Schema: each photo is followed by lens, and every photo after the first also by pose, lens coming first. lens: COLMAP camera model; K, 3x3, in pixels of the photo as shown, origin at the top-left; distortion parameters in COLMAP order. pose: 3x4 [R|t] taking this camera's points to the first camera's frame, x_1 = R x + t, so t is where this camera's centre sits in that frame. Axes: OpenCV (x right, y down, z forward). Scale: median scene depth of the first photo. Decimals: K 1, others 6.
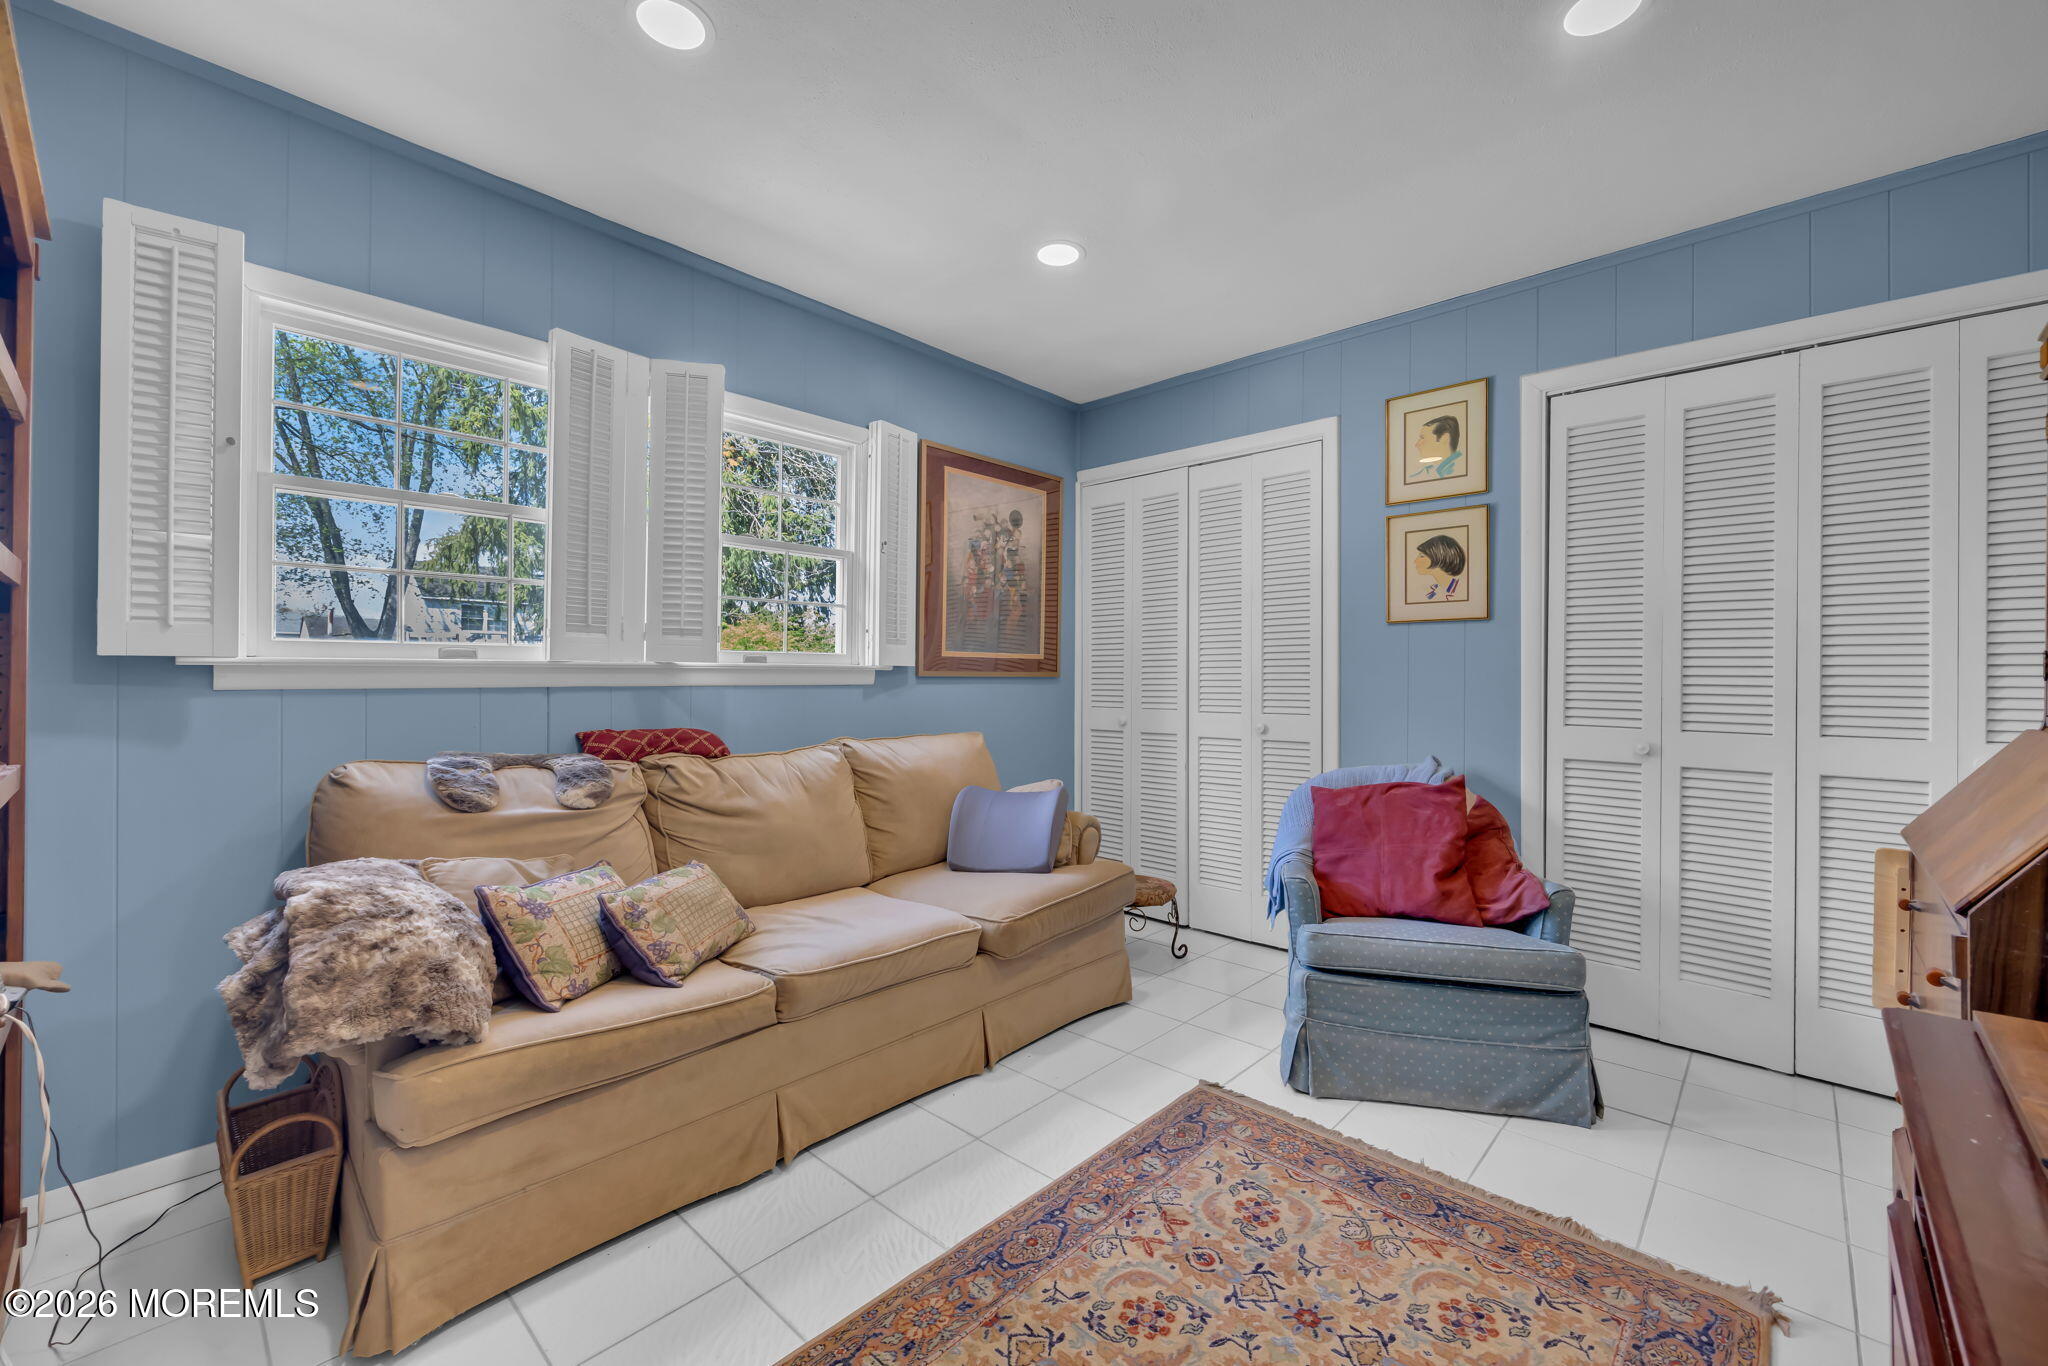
lens RADIAL K [[821.8, 0, 1038.3], [0, 821.8, 678.7], [0, 0, 1]] dist [-0.002656, 0.000639]
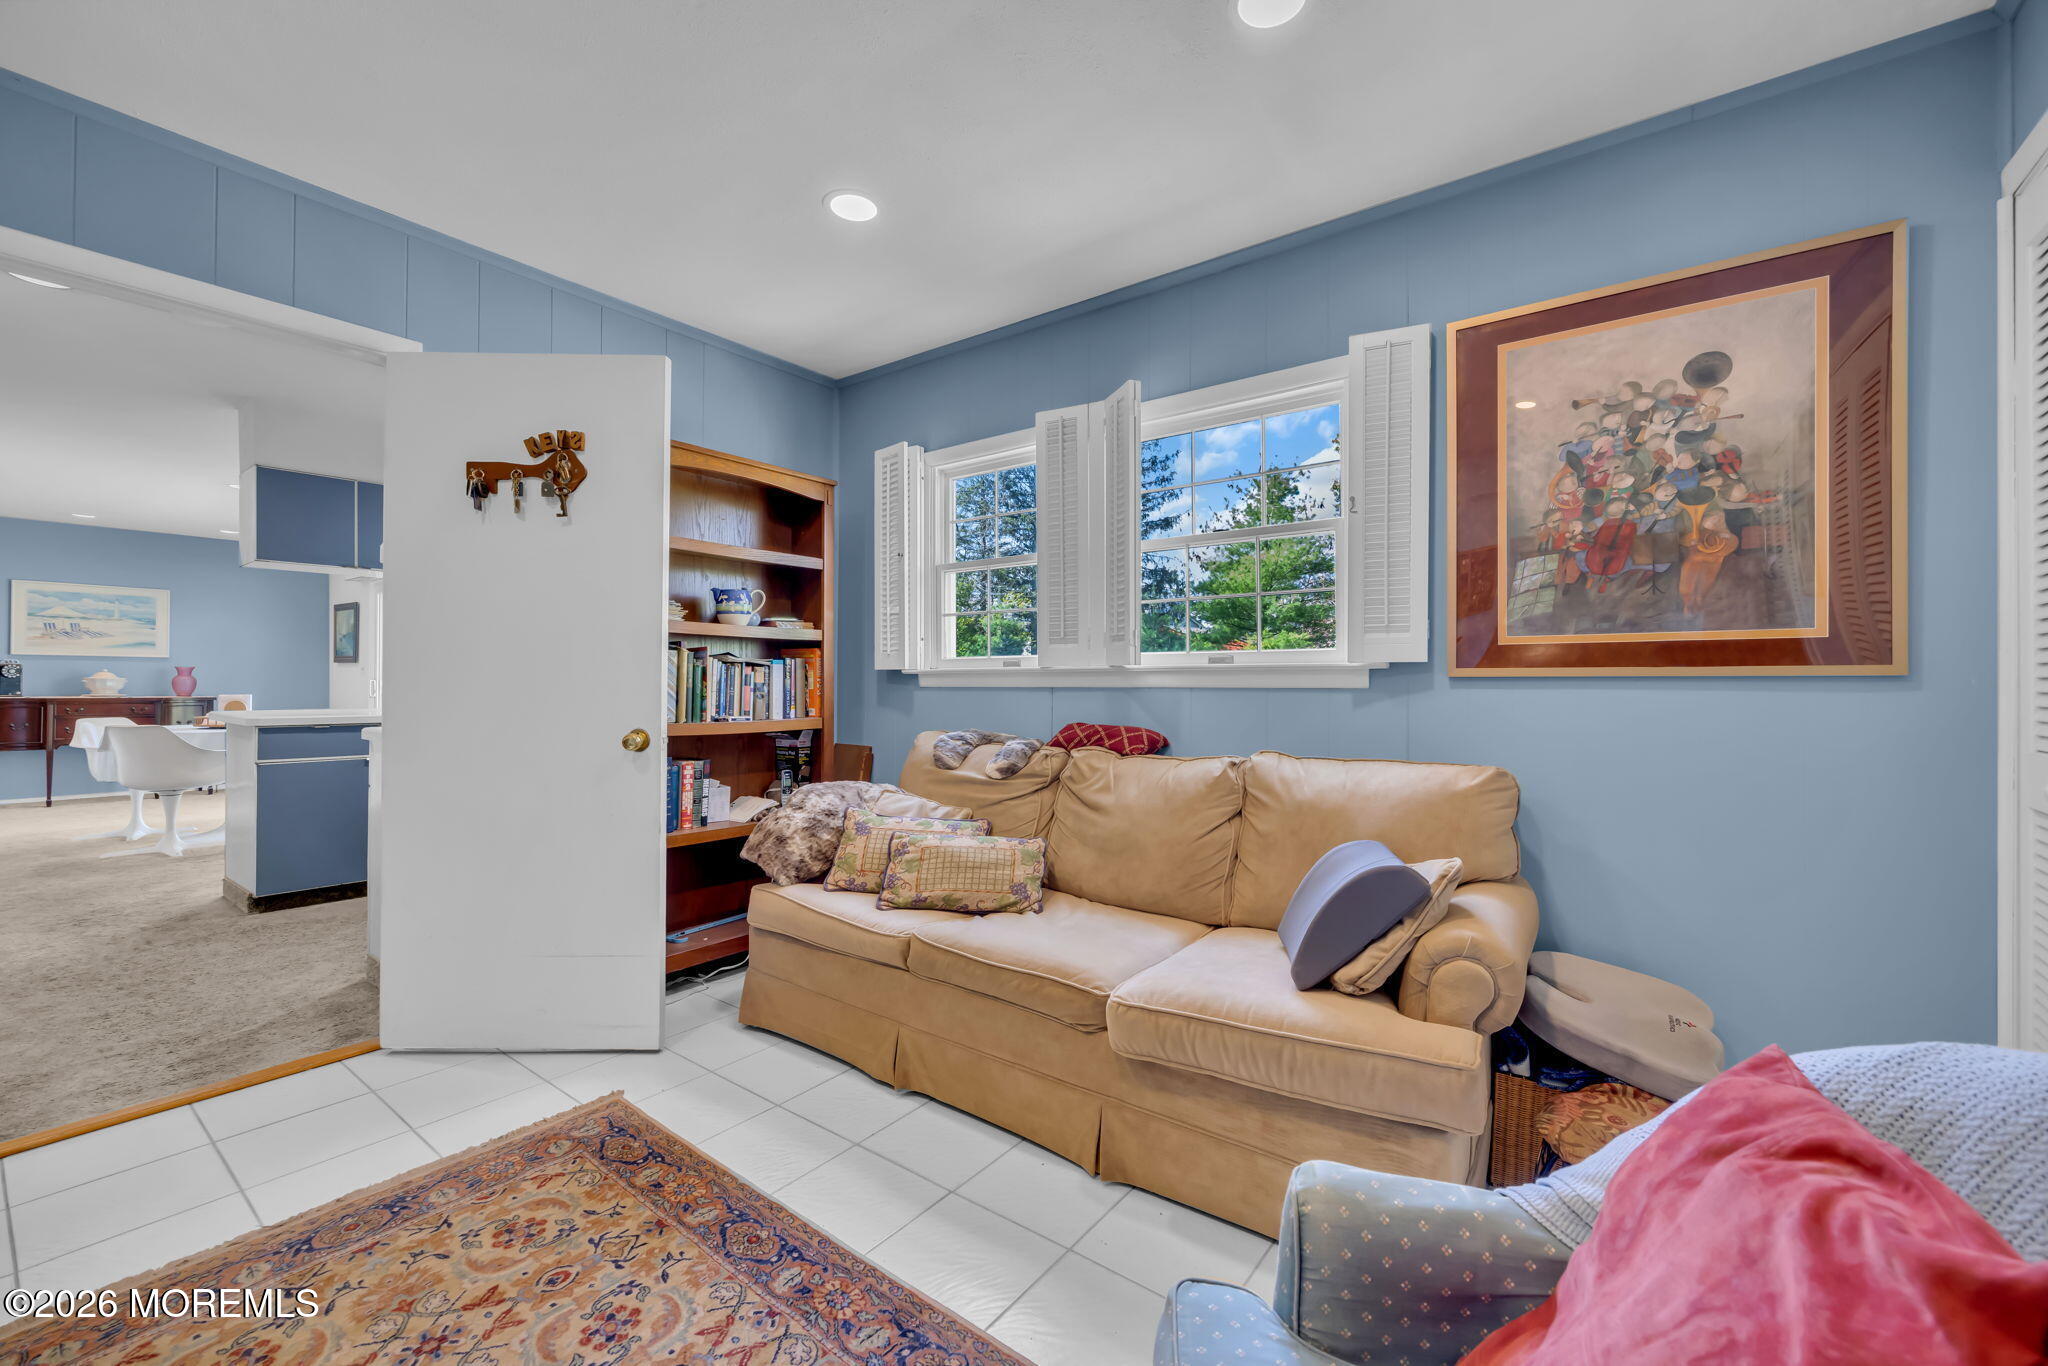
lens RADIAL K [[821.8, 0, 1036.9], [0, 821.8, 679.0], [0, 0, 1]] dist [-0.002656, 0.000639]
pose [[0.102212, -0.004586, -0.994752, 0.629761], [-0.000301, 0.999989, -0.004641, 0.002975], [0.994763, 0.000773, 0.102209, 0.759619]]
